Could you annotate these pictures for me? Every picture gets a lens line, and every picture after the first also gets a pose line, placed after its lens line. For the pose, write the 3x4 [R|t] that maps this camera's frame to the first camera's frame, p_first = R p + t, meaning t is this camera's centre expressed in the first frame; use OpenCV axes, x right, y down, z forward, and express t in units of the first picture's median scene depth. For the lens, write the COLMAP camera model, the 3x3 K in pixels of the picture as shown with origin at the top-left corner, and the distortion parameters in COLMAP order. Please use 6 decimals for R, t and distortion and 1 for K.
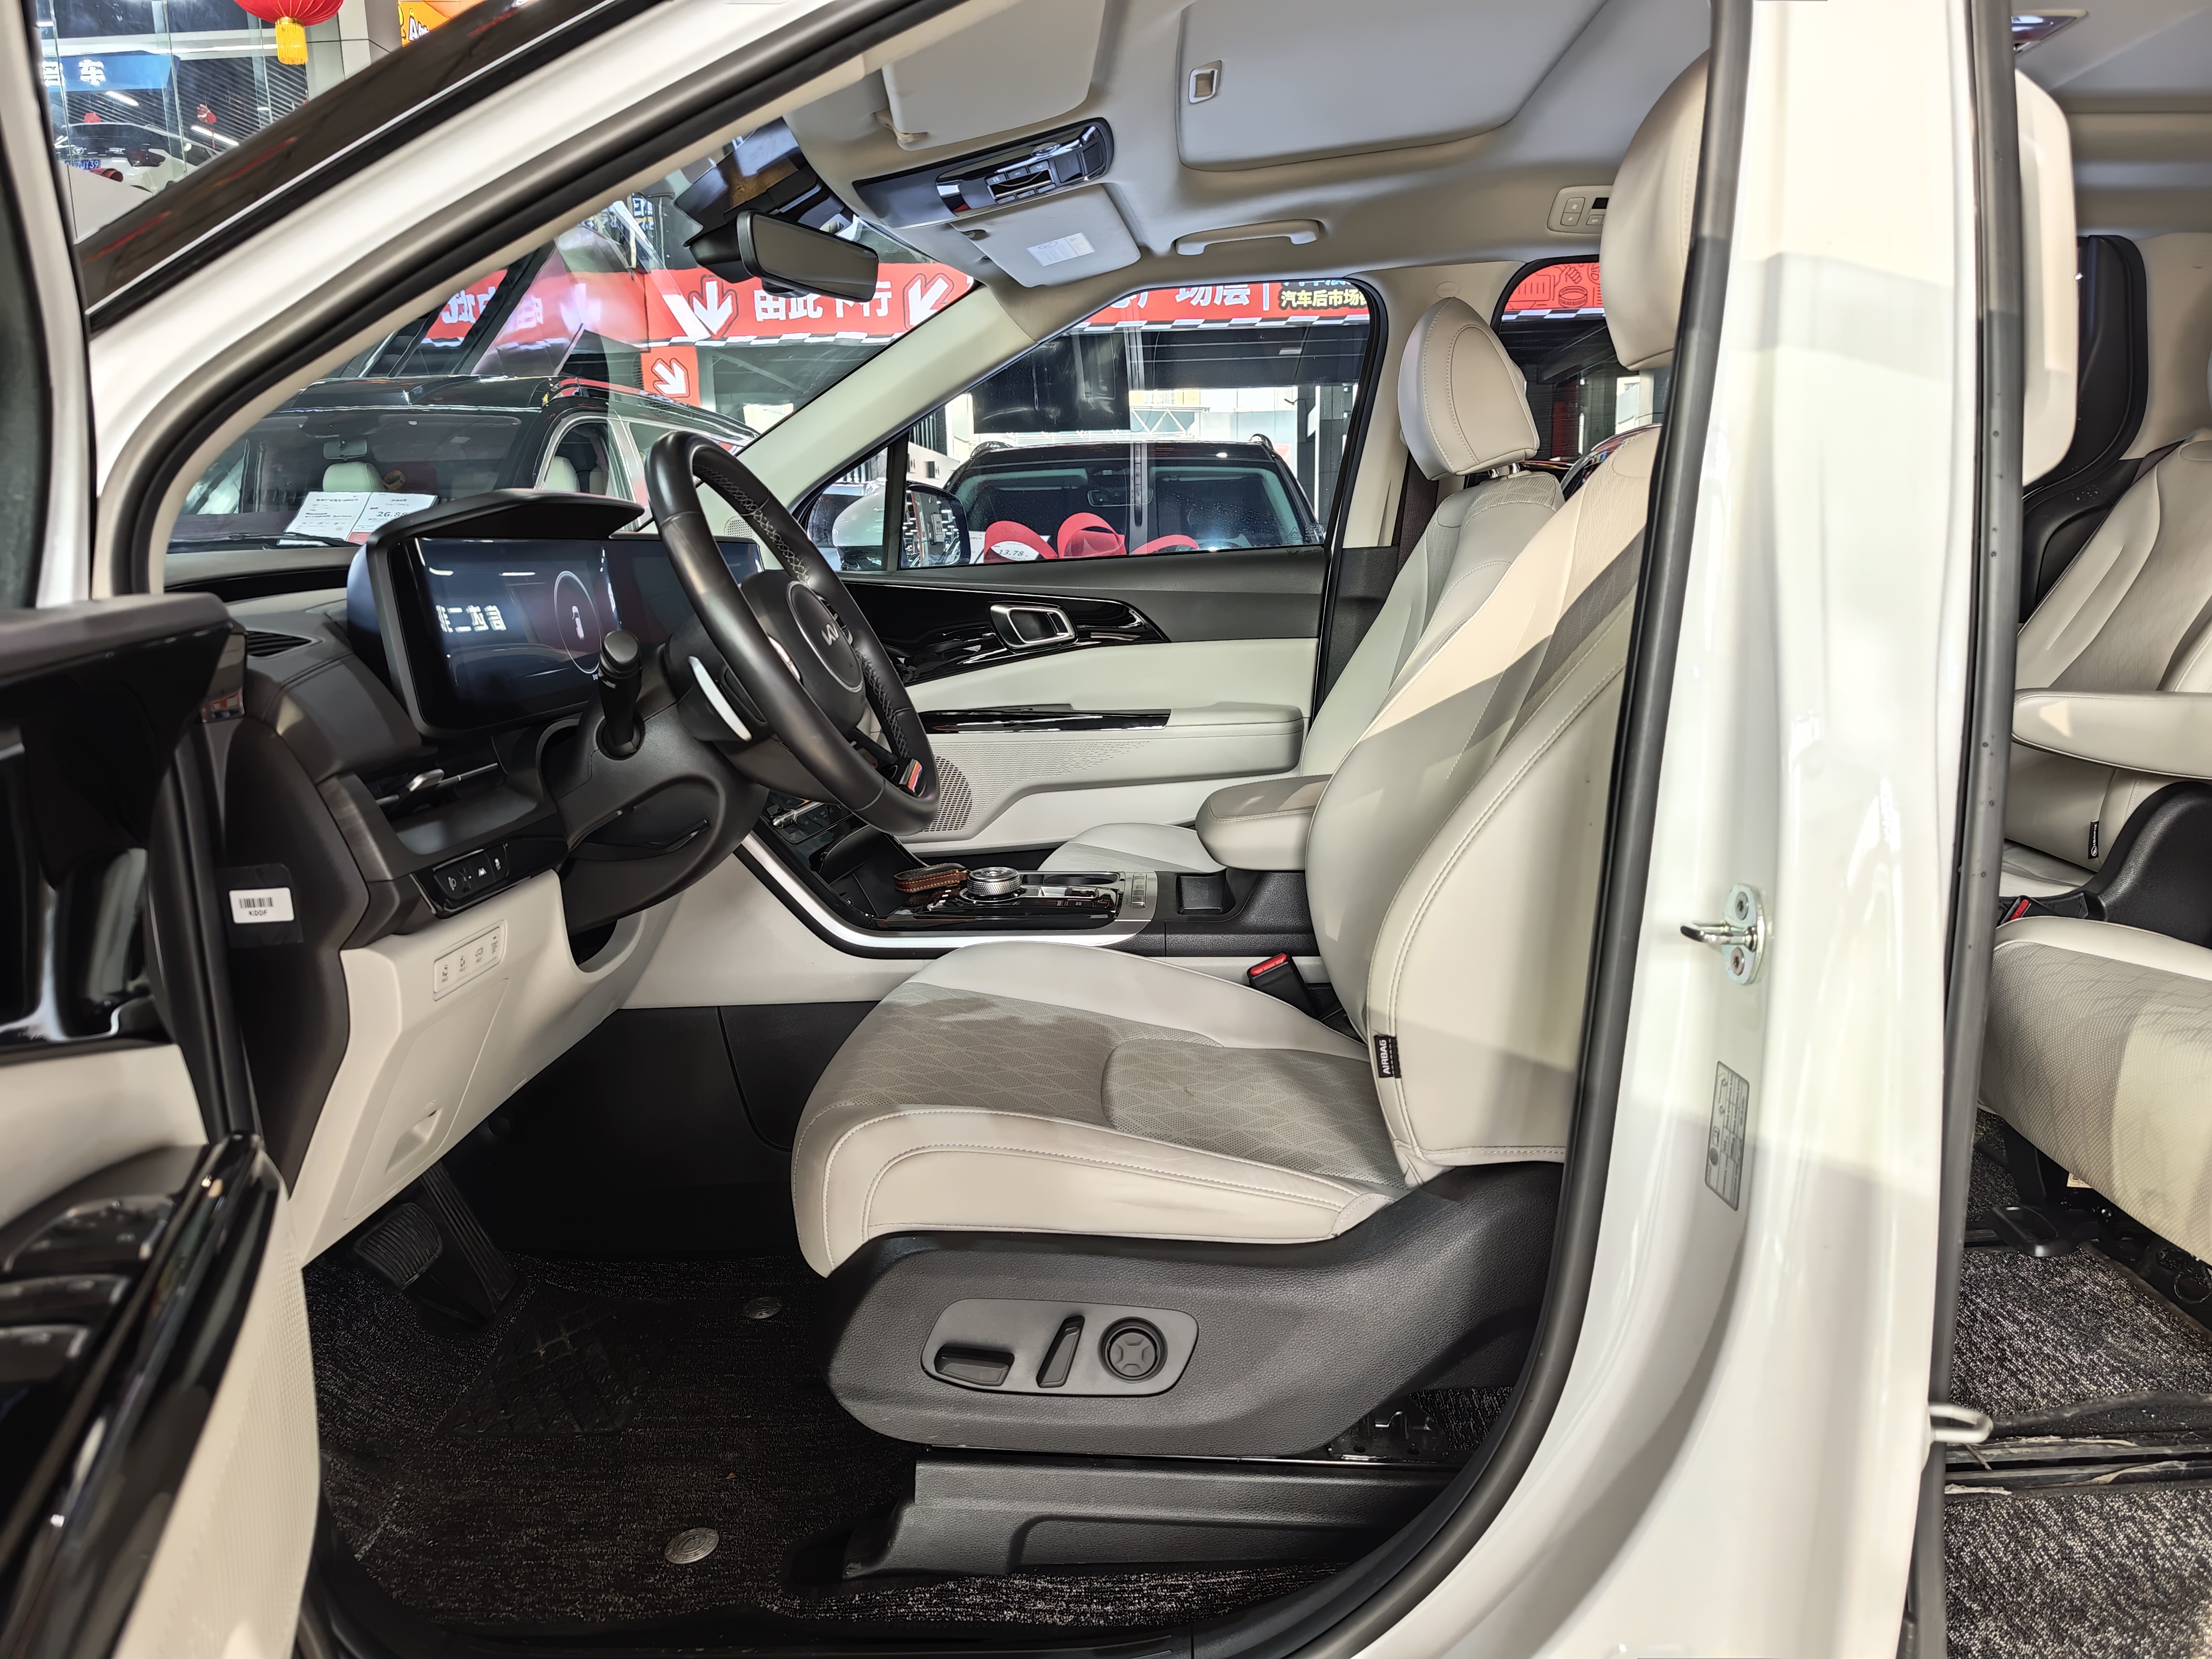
lens RADIAL K [[1595.8, 0, 1106.0], [0, 1595.8, 829.5], [0, 0, 1]] dist [0.003863, -0.001251]
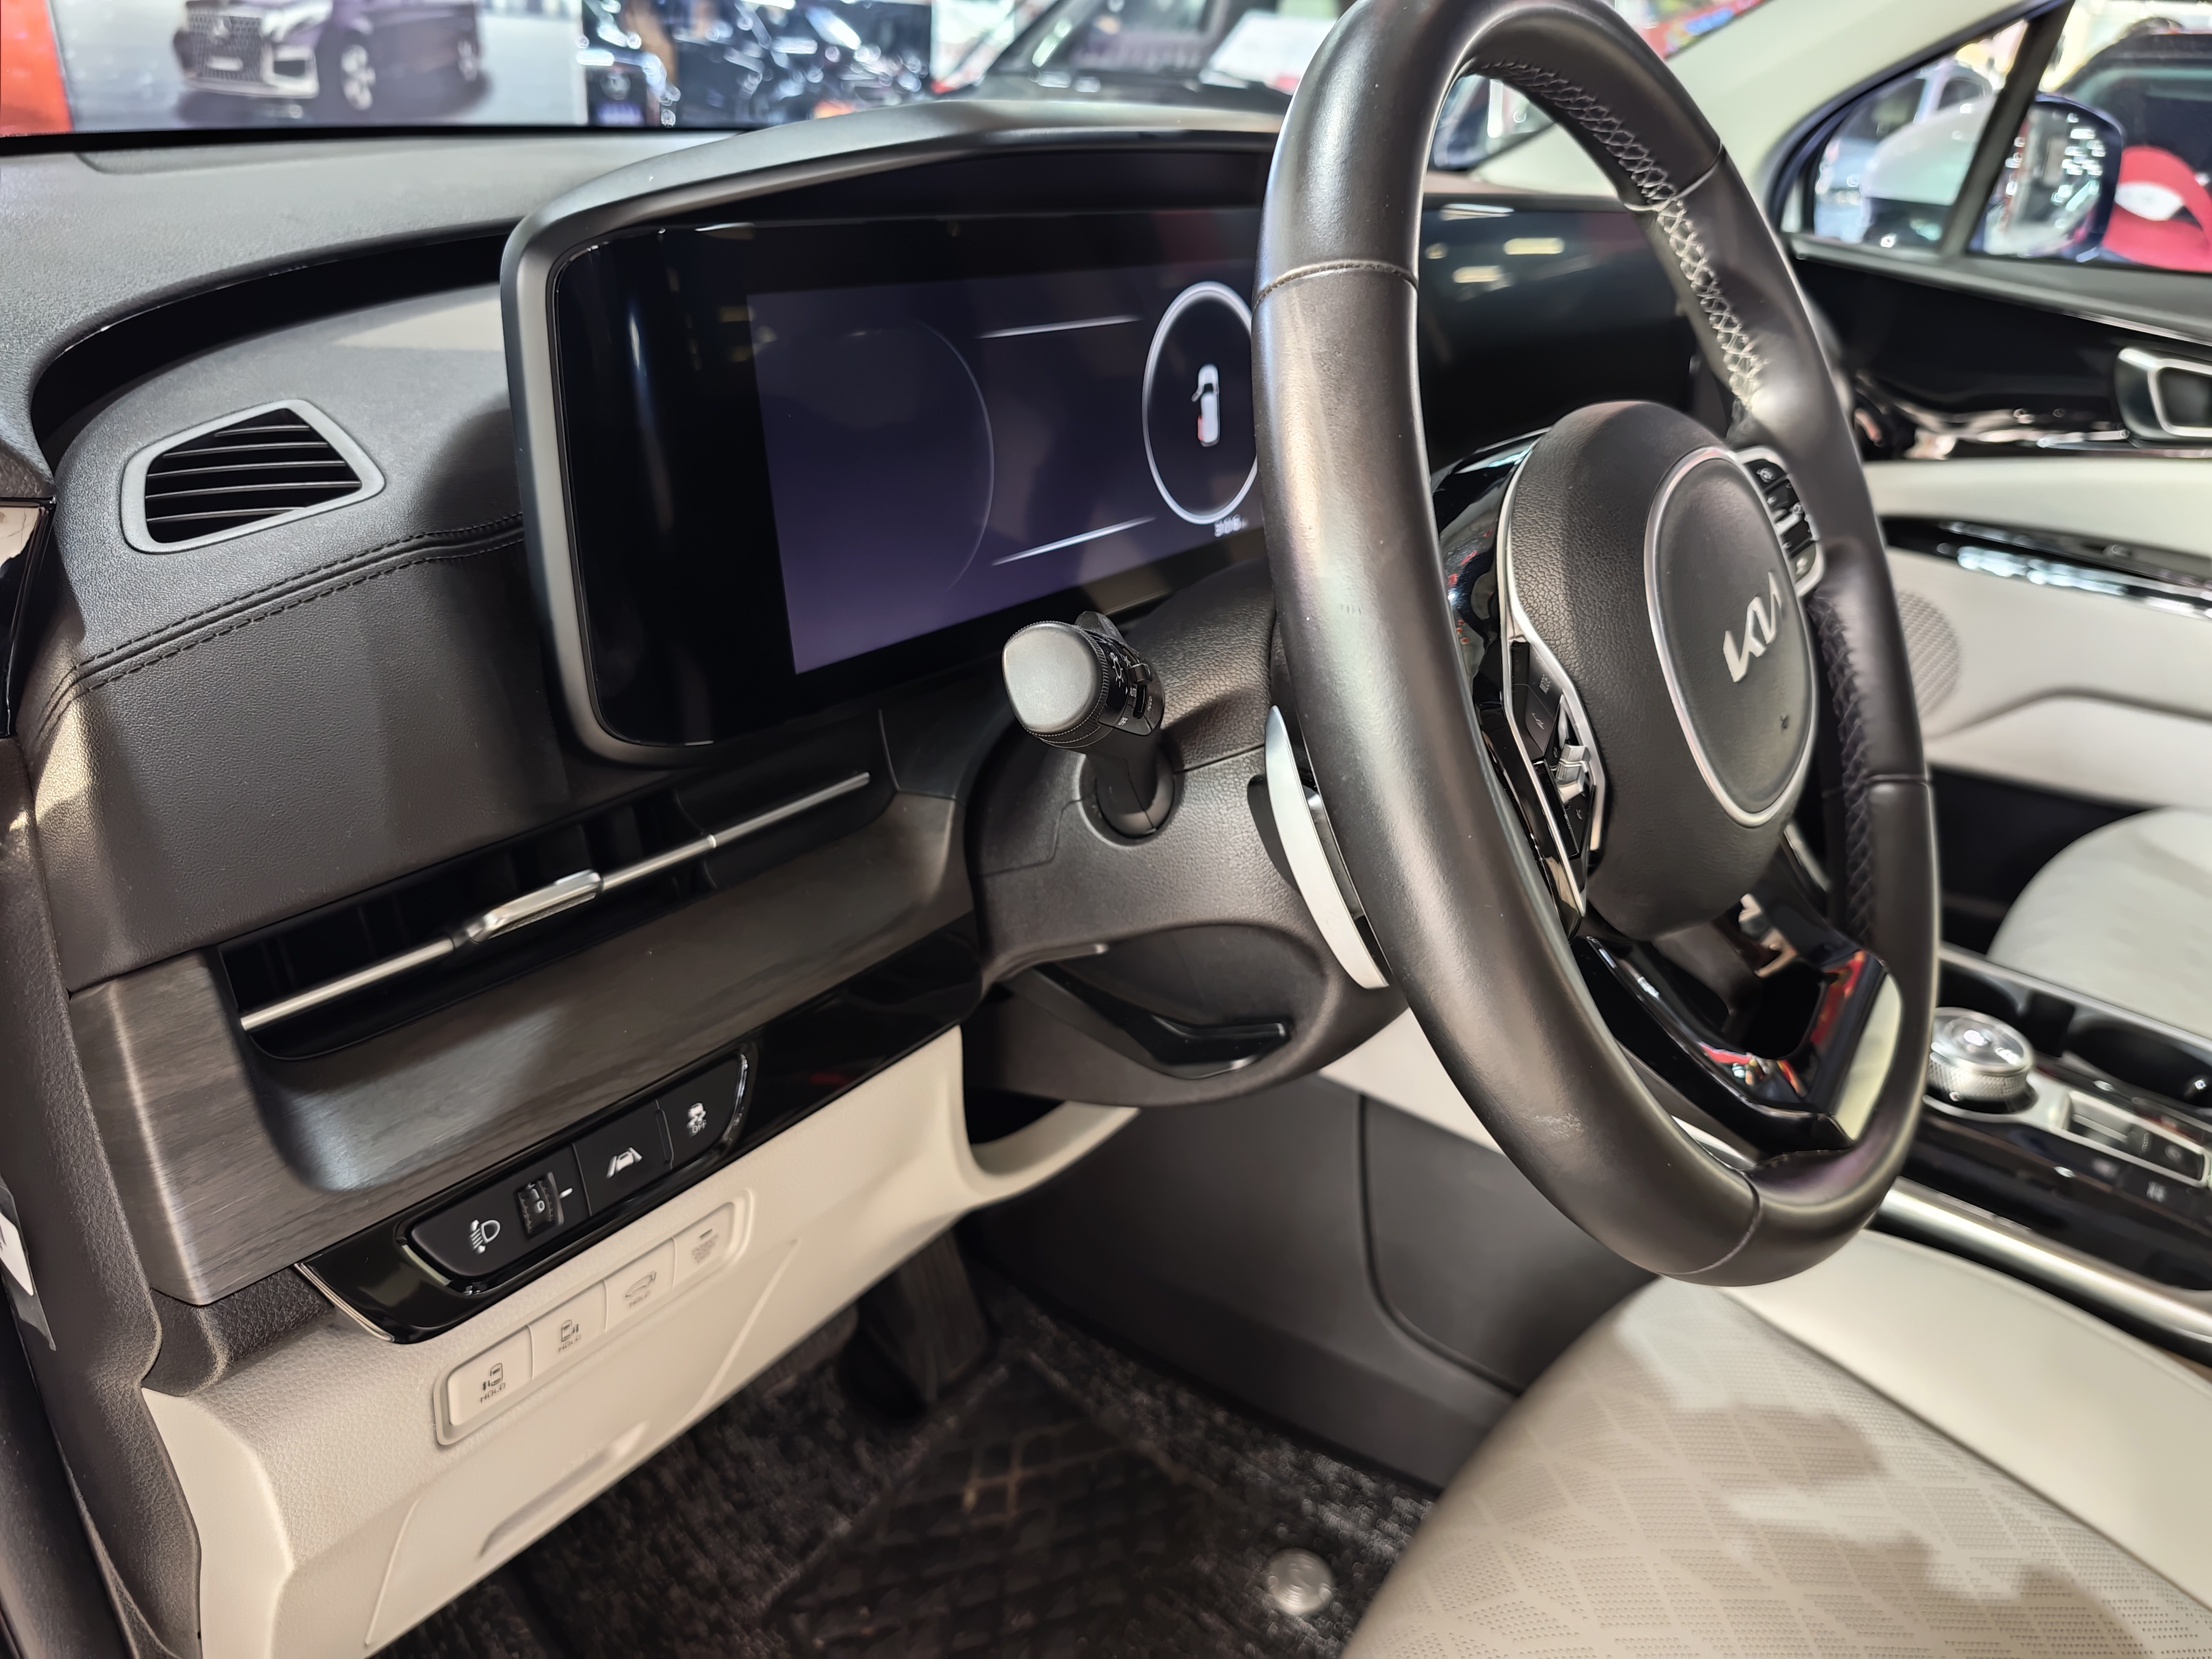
lens RADIAL K [[1532.7, 0, 1096.4], [0, 1532.7, 846.5], [0, 0, 1]] dist [0.008180, -0.013188]
pose [[0.825370, 0.324397, -0.462094, -0.113122], [-0.185596, 0.928863, 0.320574, -0.147461], [0.533215, -0.178830, 0.826862, 0.596760]]
